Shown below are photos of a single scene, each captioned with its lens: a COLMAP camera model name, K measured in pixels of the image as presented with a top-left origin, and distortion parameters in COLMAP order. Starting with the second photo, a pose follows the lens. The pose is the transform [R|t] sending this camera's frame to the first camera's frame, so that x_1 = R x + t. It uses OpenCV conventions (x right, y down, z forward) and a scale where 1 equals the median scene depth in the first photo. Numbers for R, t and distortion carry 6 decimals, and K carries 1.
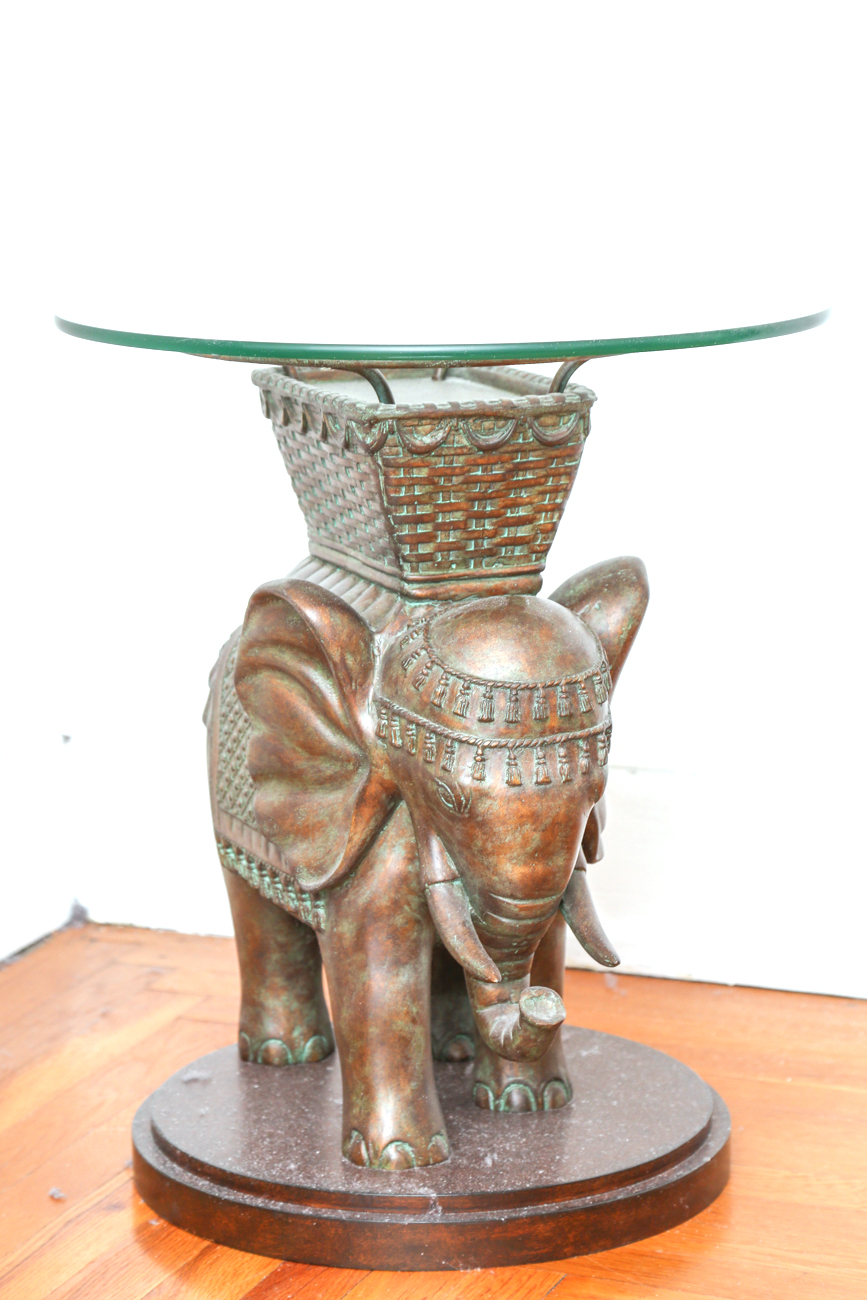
lens RADIAL K [[3366.3, 0, 436.2], [0, 3366.3, 641.5], [0, 0, 1]] dist [0.477223, 0.000000]
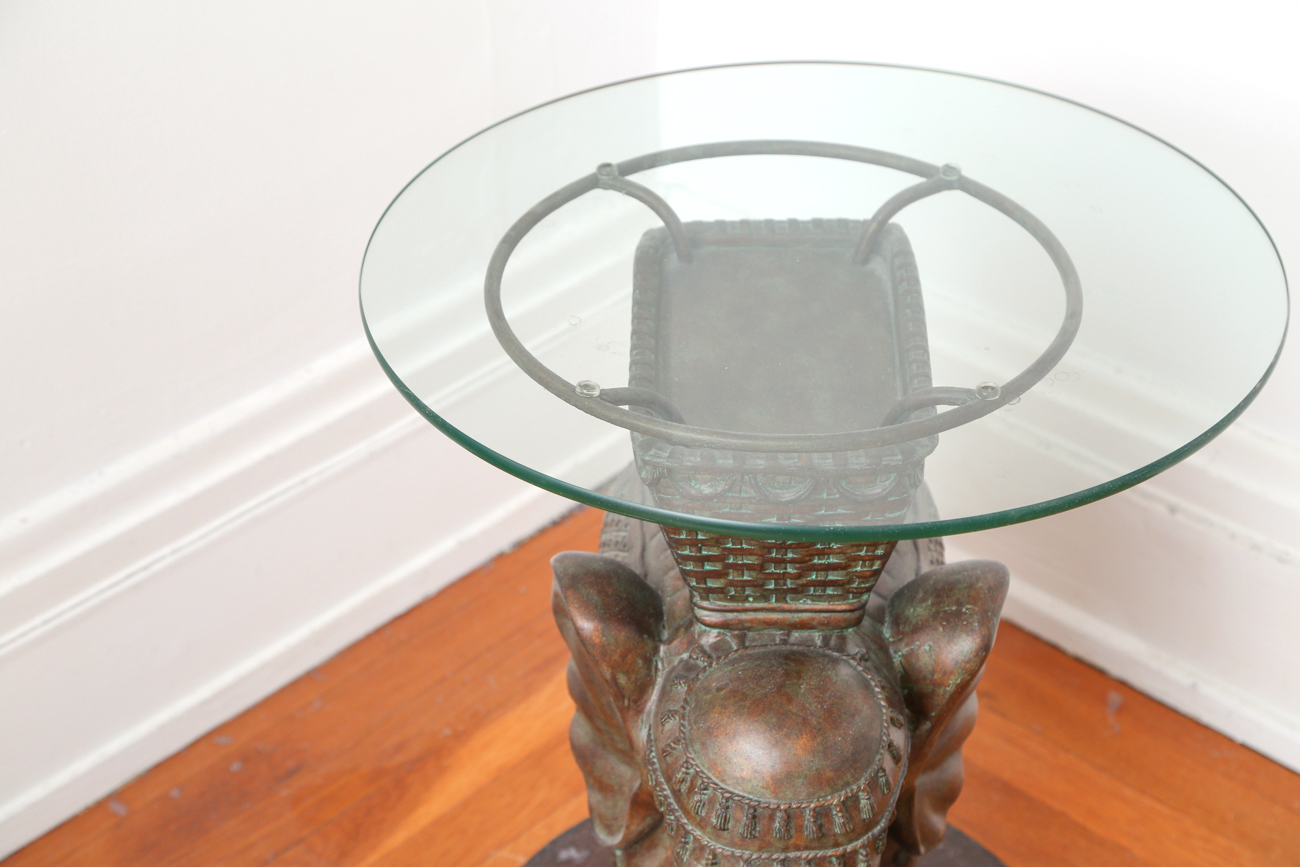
lens RADIAL K [[2584.9, 0, 657.4], [0, 2584.9, 431.5], [0, 0, 1]] dist [0.351270, 0.000000]
pose [[0.927672, 0.211274, -0.307876, 0.180984], [-0.069287, 0.907610, 0.414058, -0.339438], [0.366911, -0.362779, 0.856603, 0.430608]]
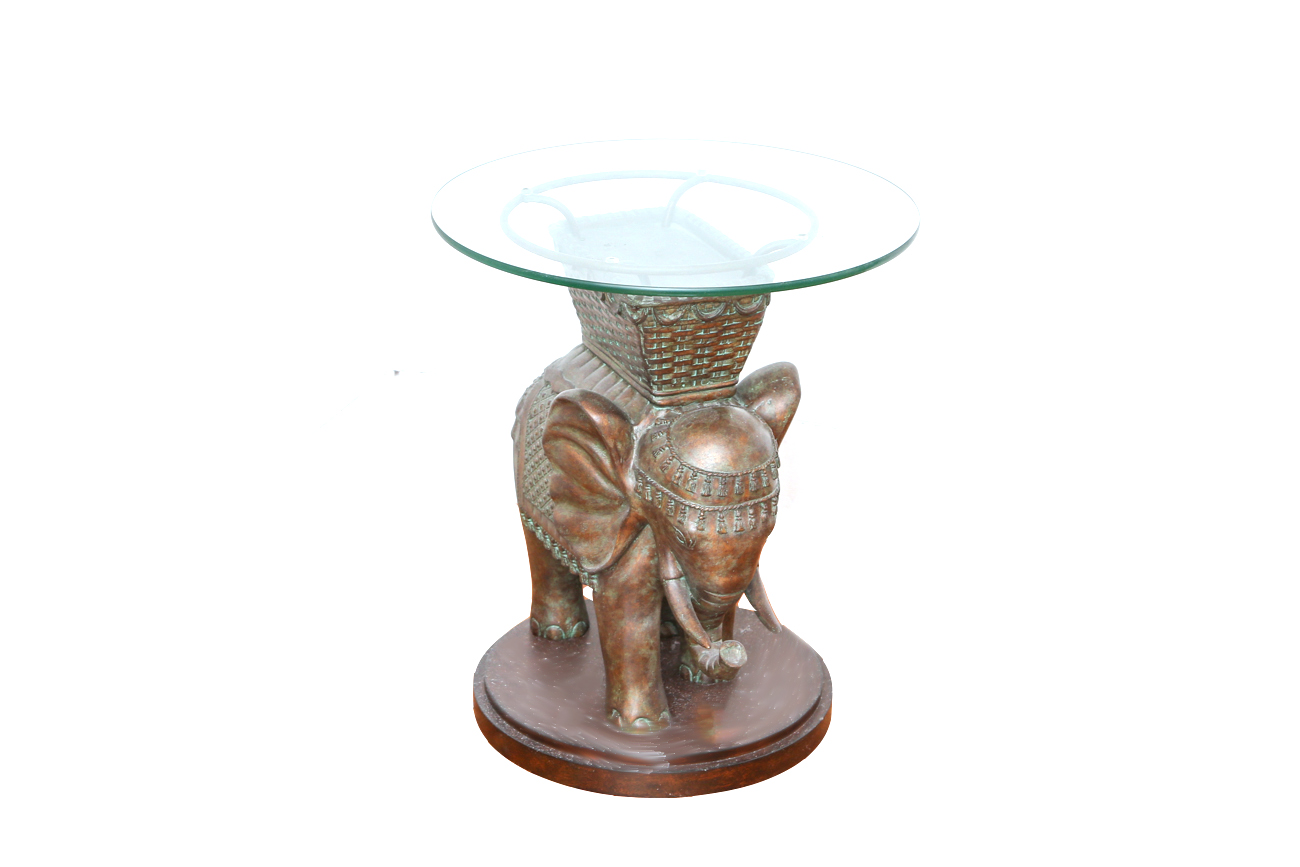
lens RADIAL K [[2431.2, 0, 648.2], [0, 2431.2, 438.9], [0, 0, 1]] dist [0.046548, 0.000000]
pose [[0.998146, 0.005896, 0.060579, -0.081972], [-0.018916, 0.976063, 0.216664, -0.249360], [-0.057851, -0.217408, 0.974365, -0.137953]]
